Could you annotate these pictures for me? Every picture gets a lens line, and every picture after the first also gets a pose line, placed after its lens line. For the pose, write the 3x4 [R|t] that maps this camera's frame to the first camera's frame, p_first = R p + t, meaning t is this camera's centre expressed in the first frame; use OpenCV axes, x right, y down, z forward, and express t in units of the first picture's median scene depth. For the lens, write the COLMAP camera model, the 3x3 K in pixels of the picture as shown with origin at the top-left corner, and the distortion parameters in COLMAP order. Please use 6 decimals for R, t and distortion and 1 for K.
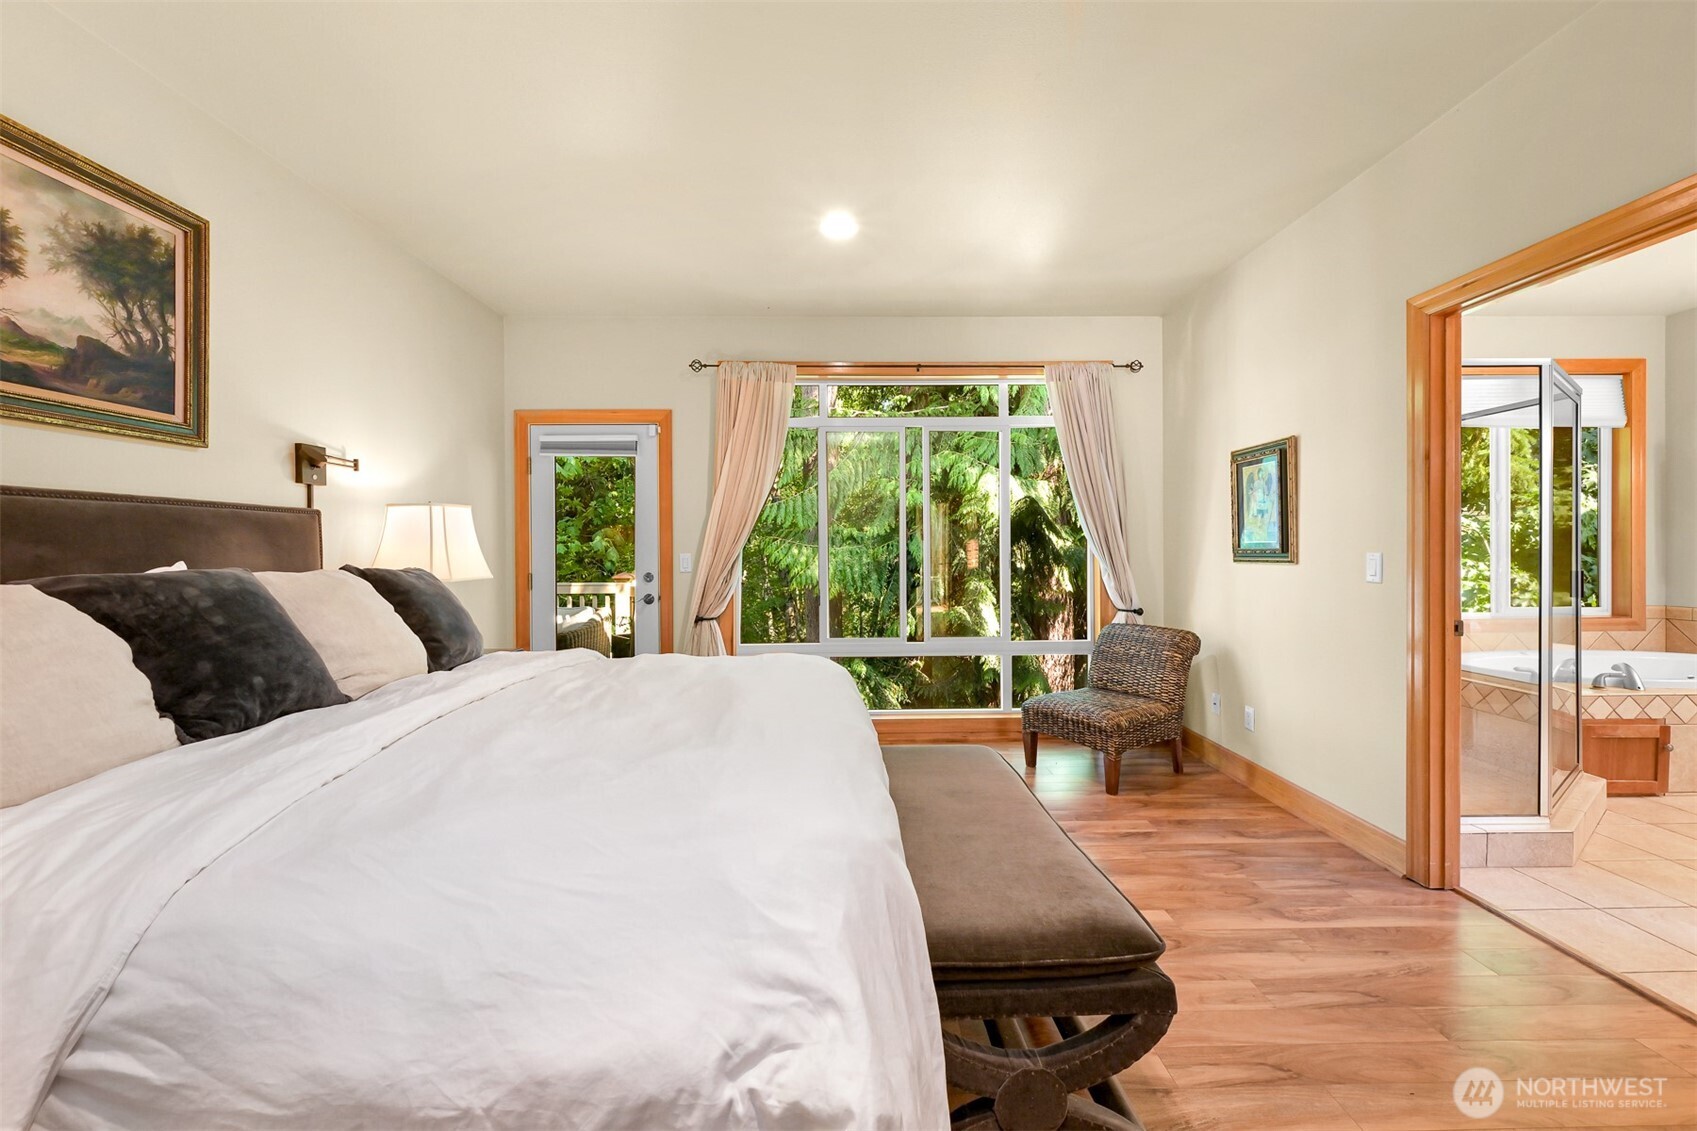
lens RADIAL K [[681.2, 0, 855.3], [0, 681.2, 549.0], [0, 0, 1]] dist [0.000650, -0.000005]
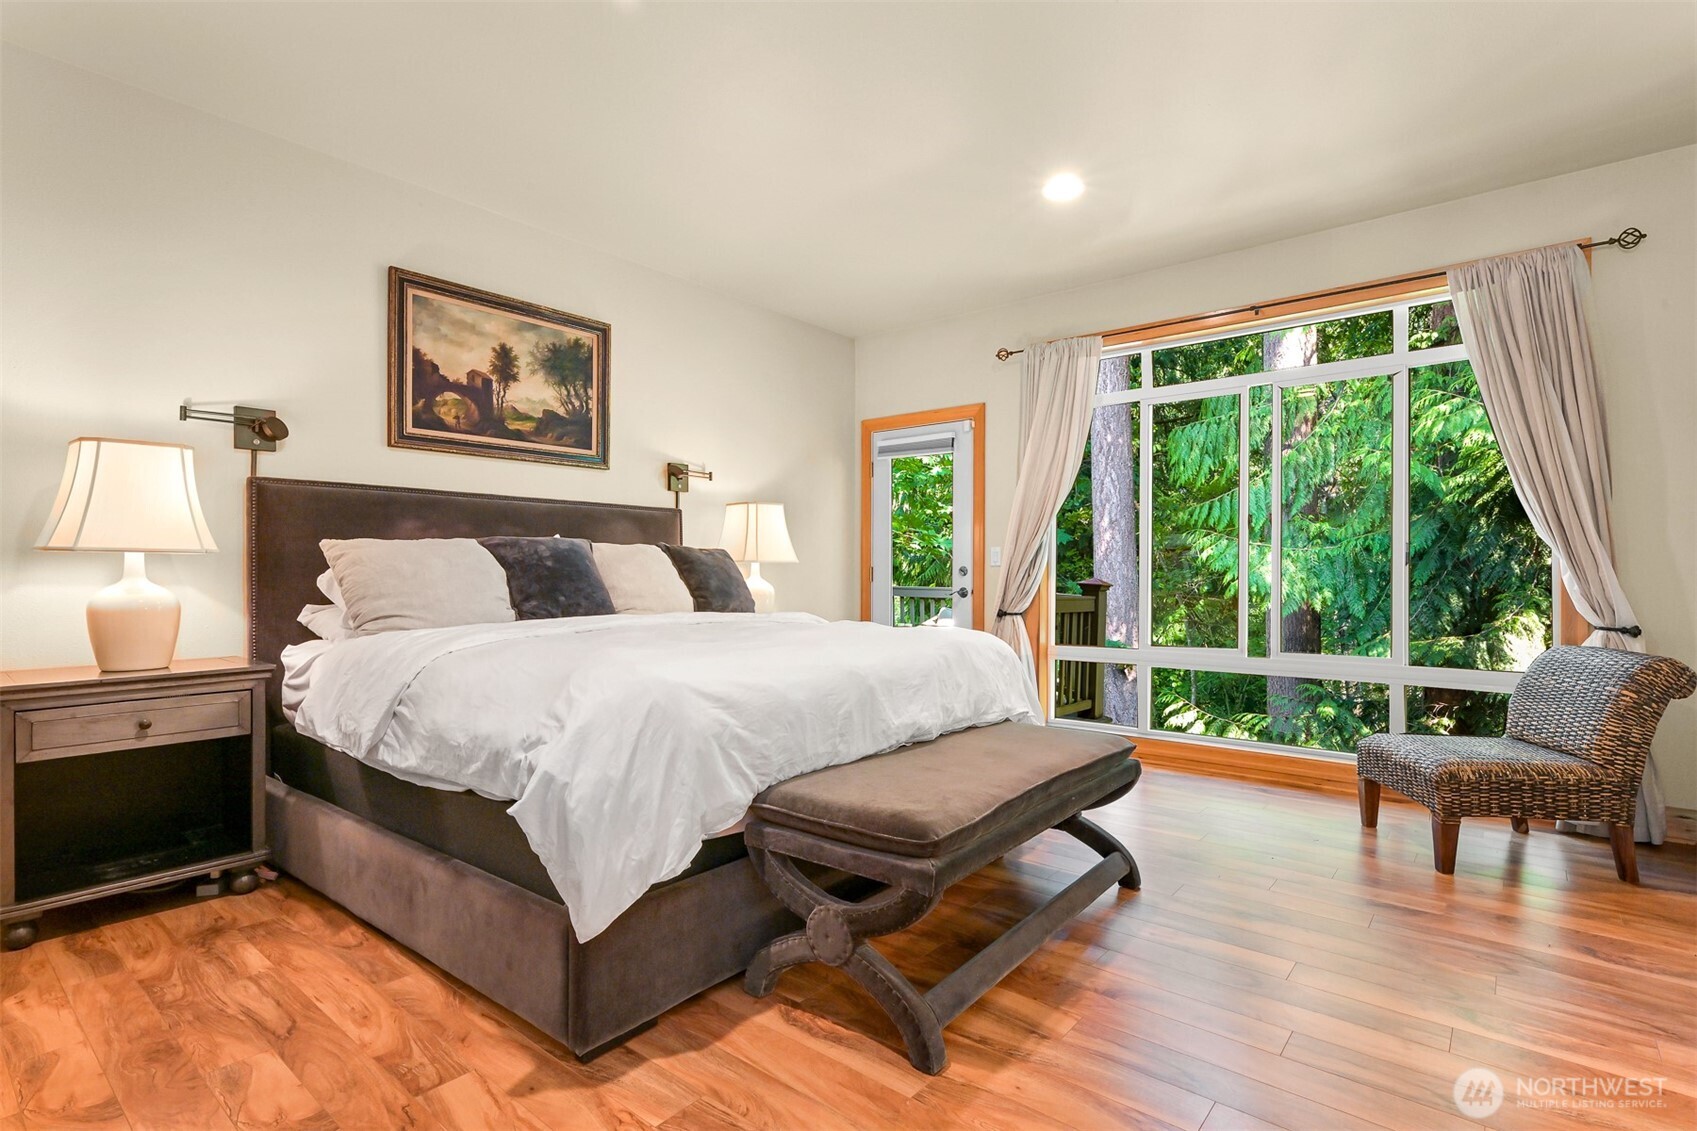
lens RADIAL K [[830.6, 0, 859.9], [0, 830.6, 570.4], [0, 0, 1]] dist [0.006781, -0.000953]
pose [[0.760268, 0.006151, -0.649580, 0.741098], [-0.006403, 0.999978, 0.001974, 0.077197], [0.649578, 0.002659, 0.760290, -0.079752]]
